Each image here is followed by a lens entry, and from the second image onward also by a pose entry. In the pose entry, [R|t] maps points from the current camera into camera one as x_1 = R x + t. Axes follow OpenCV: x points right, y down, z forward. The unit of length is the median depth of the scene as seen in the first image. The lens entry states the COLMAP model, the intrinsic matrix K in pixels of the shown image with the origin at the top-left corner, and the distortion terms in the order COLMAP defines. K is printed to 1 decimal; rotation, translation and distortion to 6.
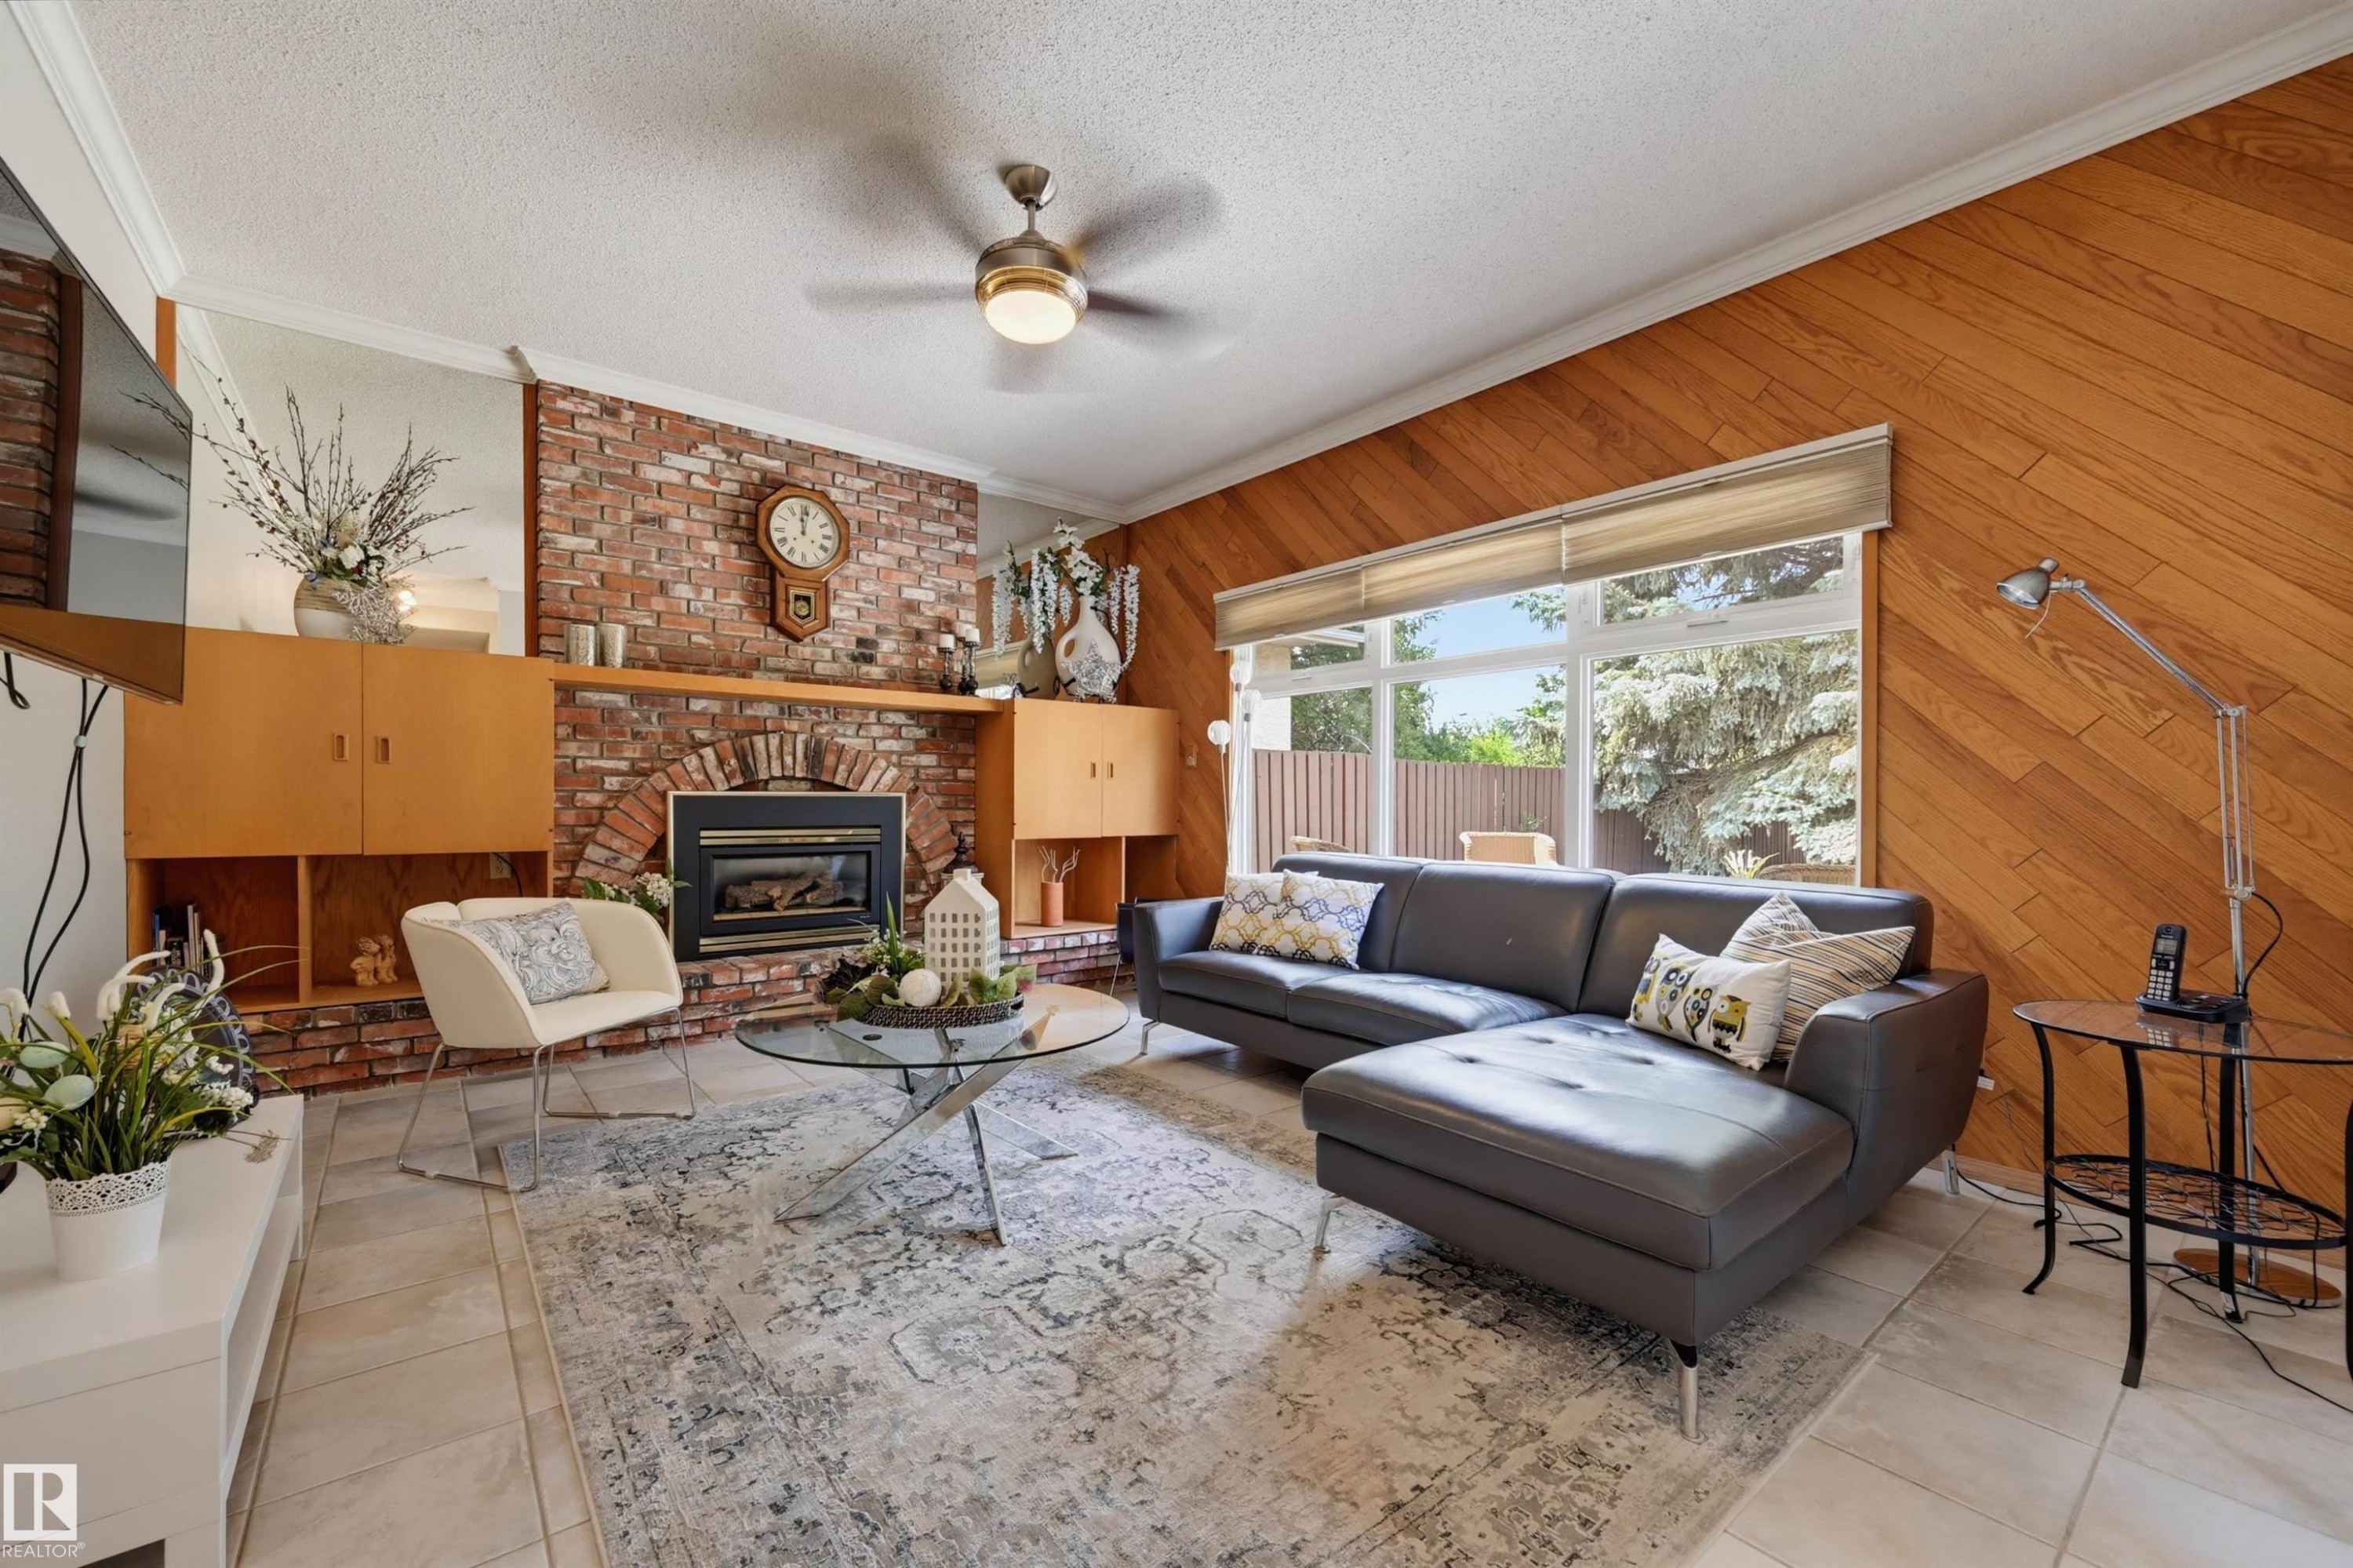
lens RADIAL K [[934.1, 0, 1181.2], [0, 934.1, 800.5], [0, 0, 1]] dist [0.000957, 0.000224]
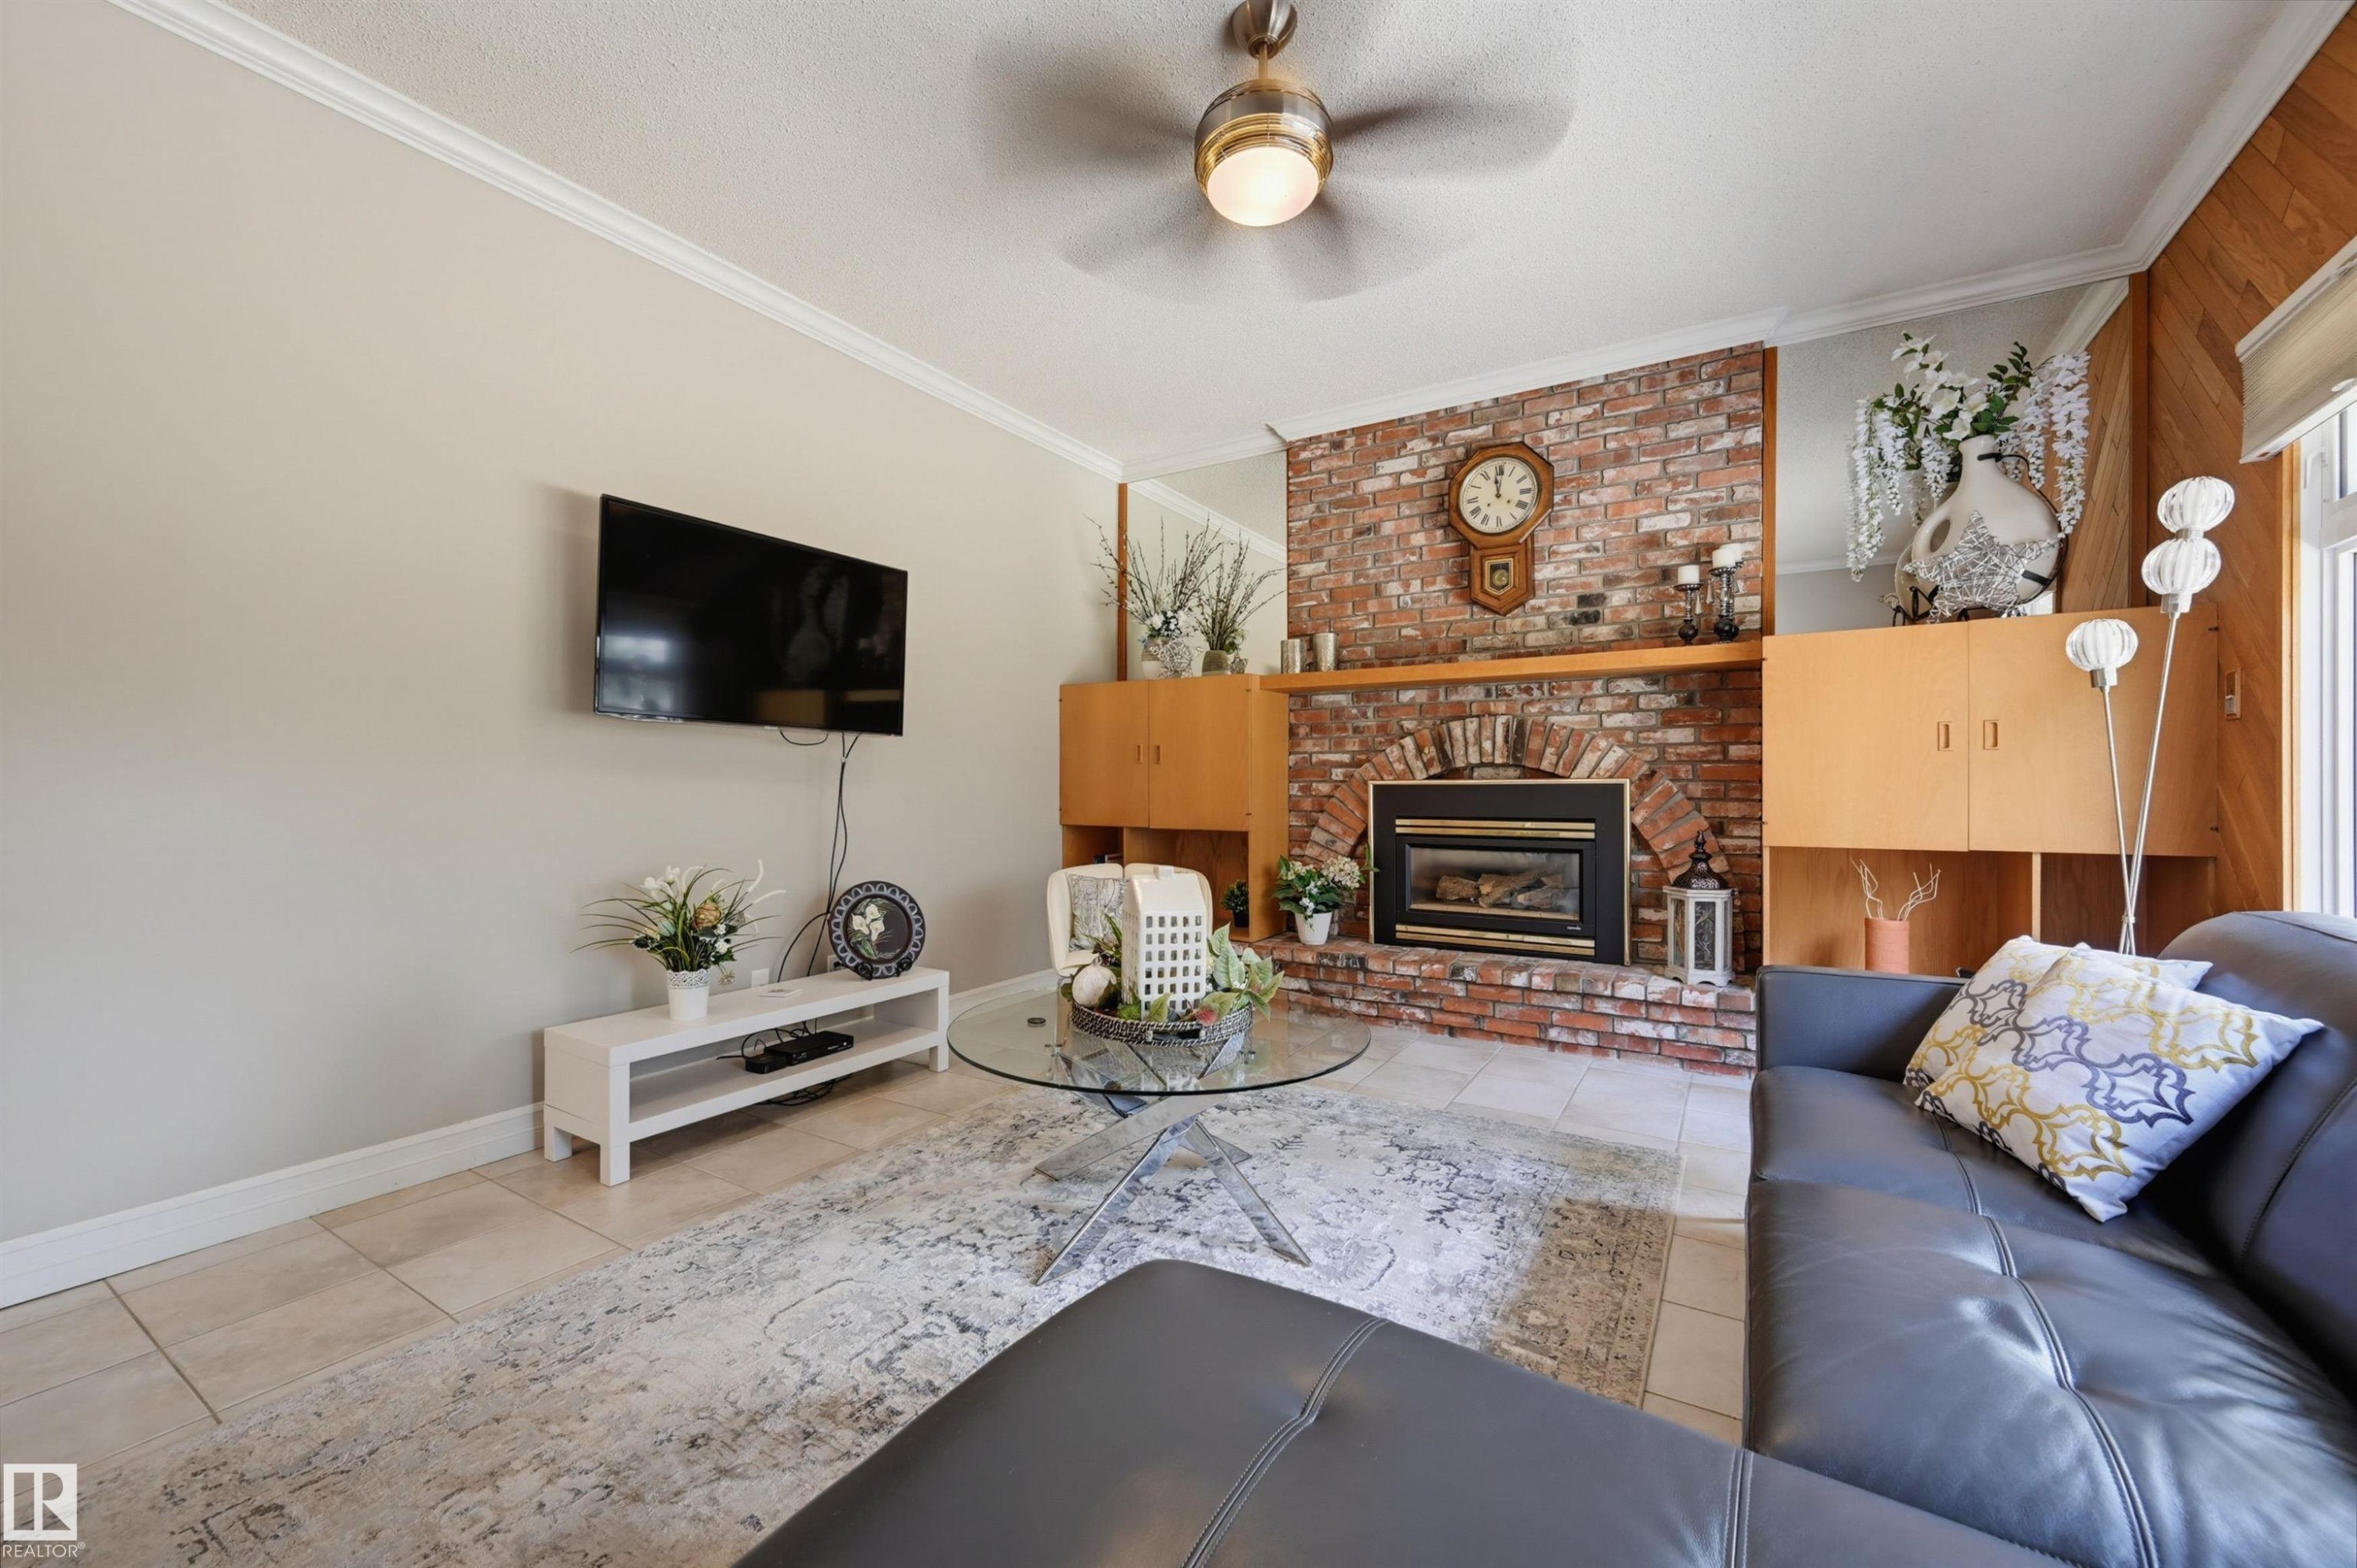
lens RADIAL K [[935.6, 0, 1183.7], [0, 935.6, 775.4], [0, 0, 1]] dist [0.000957, 0.000224]
pose [[0.328264, -0.015465, -0.944460, 0.361569], [0.002787, 0.999877, -0.015404, -0.000130], [0.944582, 0.002424, 0.328266, 0.421718]]
